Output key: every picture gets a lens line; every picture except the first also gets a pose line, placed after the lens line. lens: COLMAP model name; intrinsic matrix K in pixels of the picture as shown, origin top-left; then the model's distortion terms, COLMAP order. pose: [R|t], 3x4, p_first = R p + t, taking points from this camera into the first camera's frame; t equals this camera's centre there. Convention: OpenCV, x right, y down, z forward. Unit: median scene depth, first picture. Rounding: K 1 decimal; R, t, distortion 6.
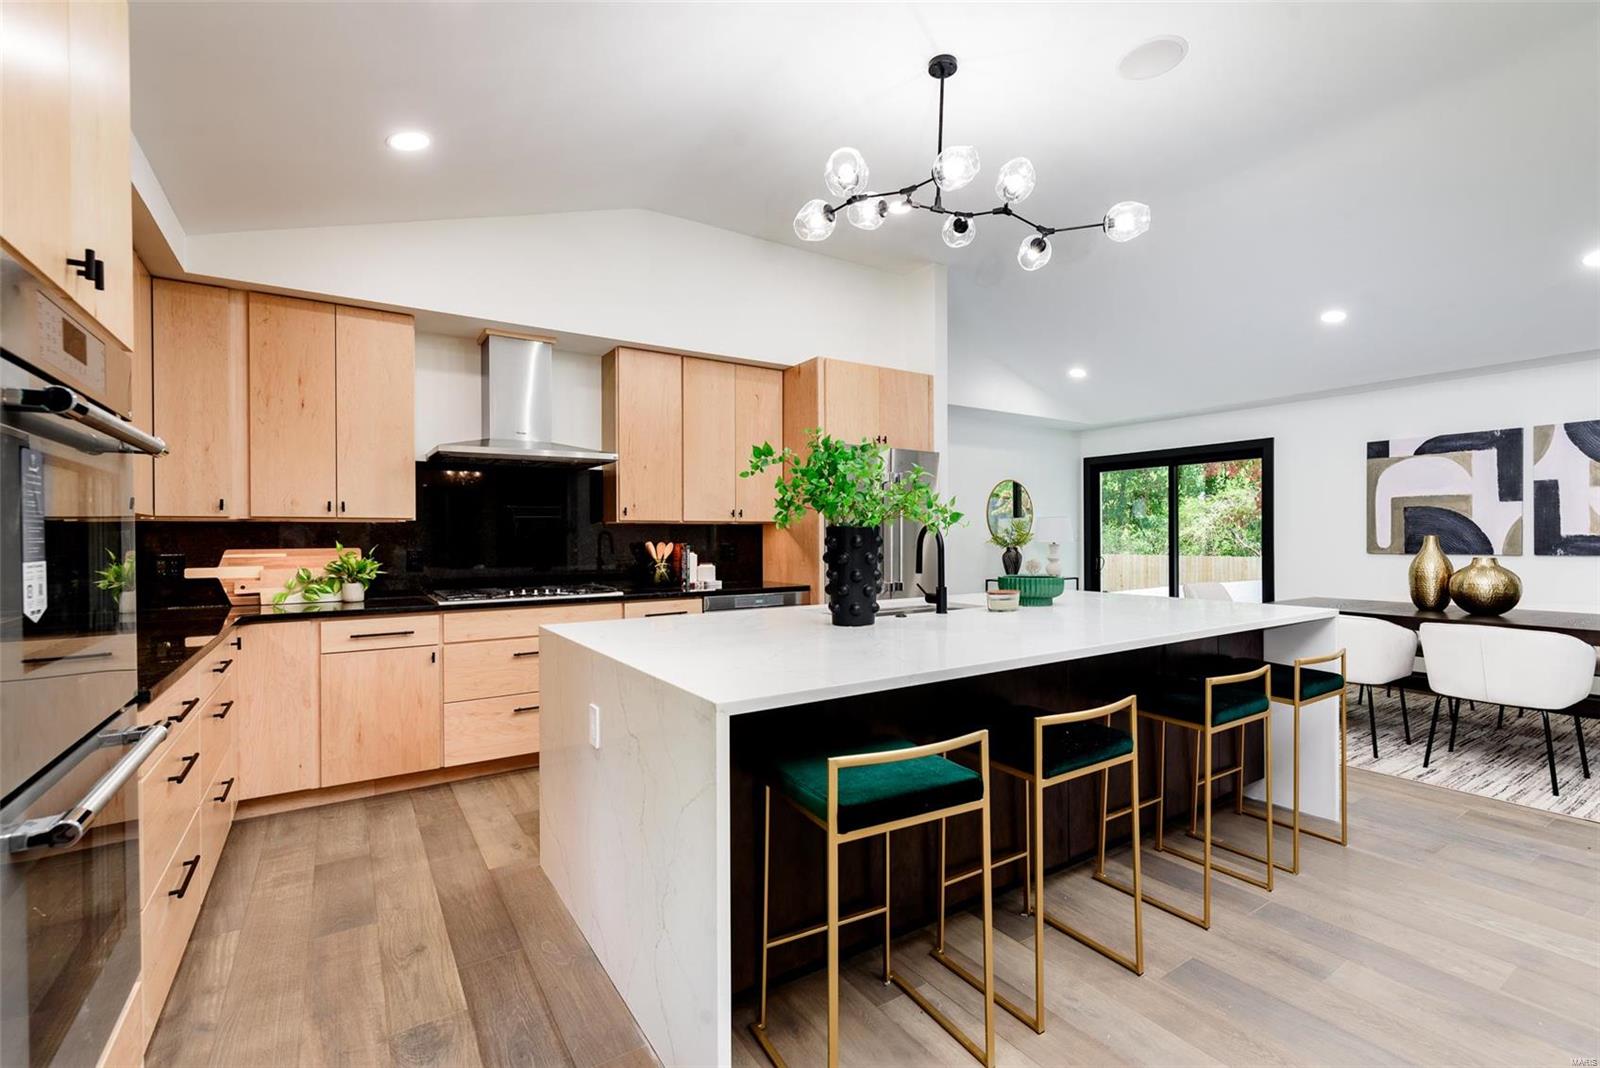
lens RADIAL K [[702.7, 0, 809.5], [0, 702.7, 536.6], [0, 0, 1]] dist [-0.000590, 0.000268]
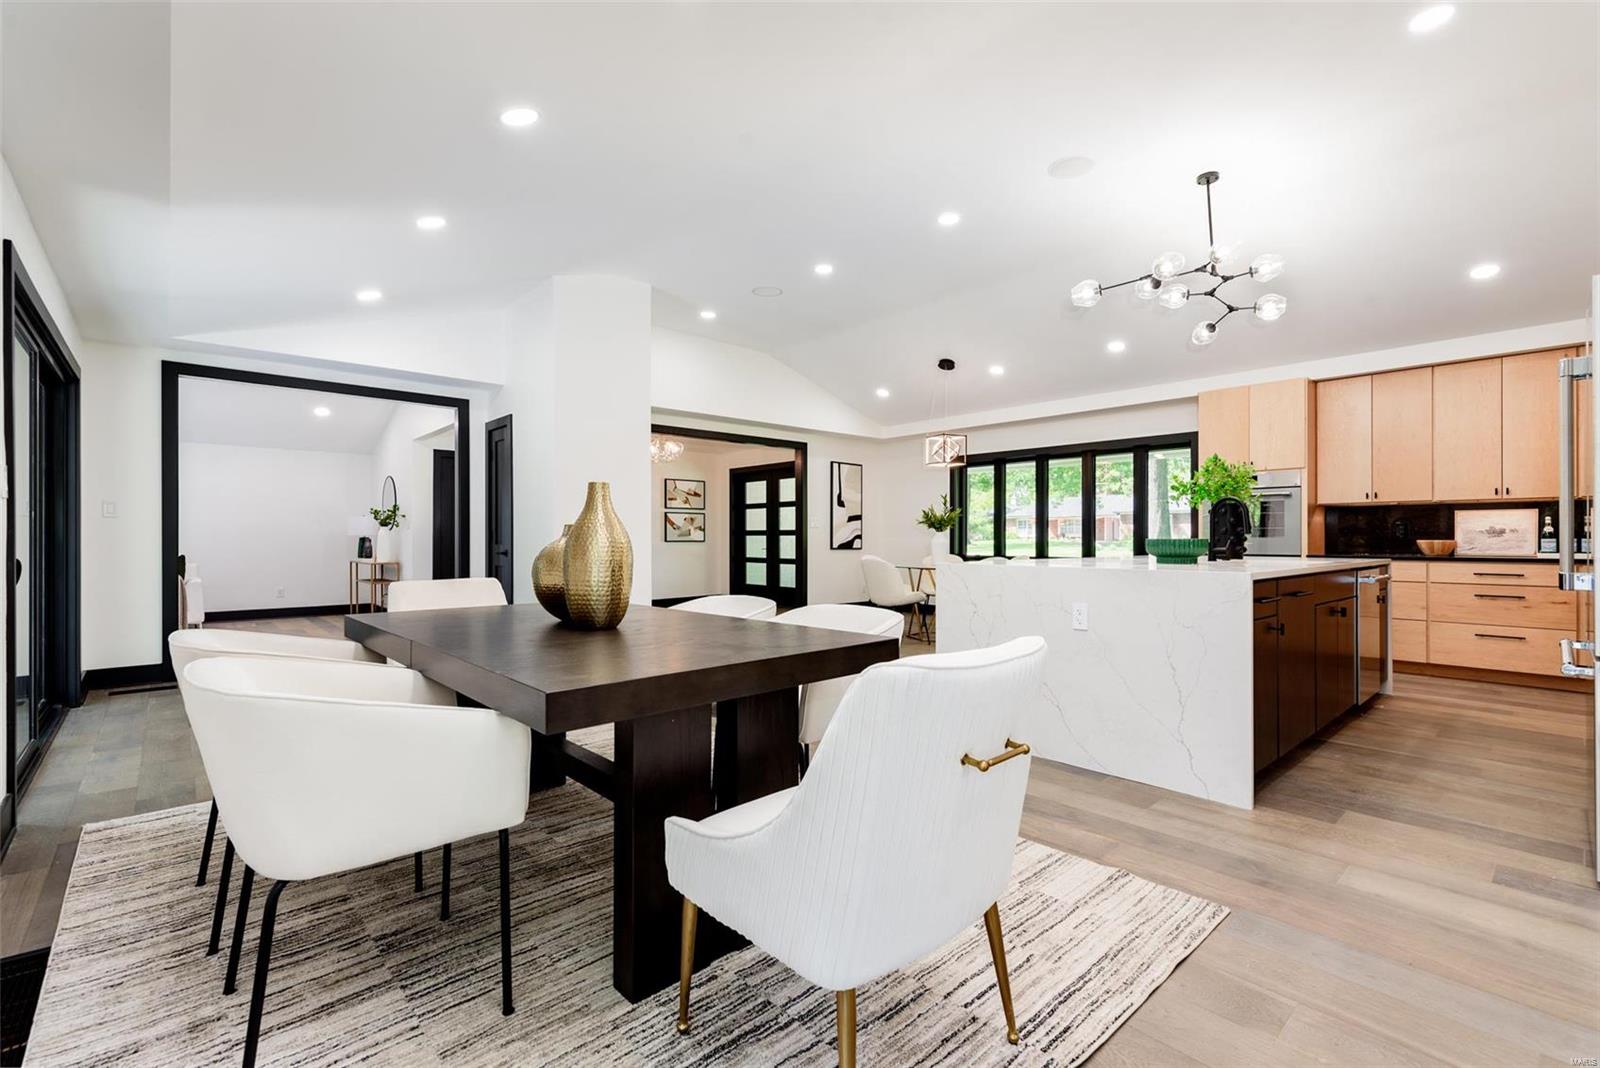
lens RADIAL K [[698.7, 0, 809.3], [0, 698.7, 538.4], [0, 0, 1]] dist [0.000646, 0.000032]
pose [[-0.988507, 0.002472, -0.151158, 0.815375], [0.002381, 0.999997, 0.000784, 0.043160], [0.151159, 0.000415, -0.988509, 1.543300]]
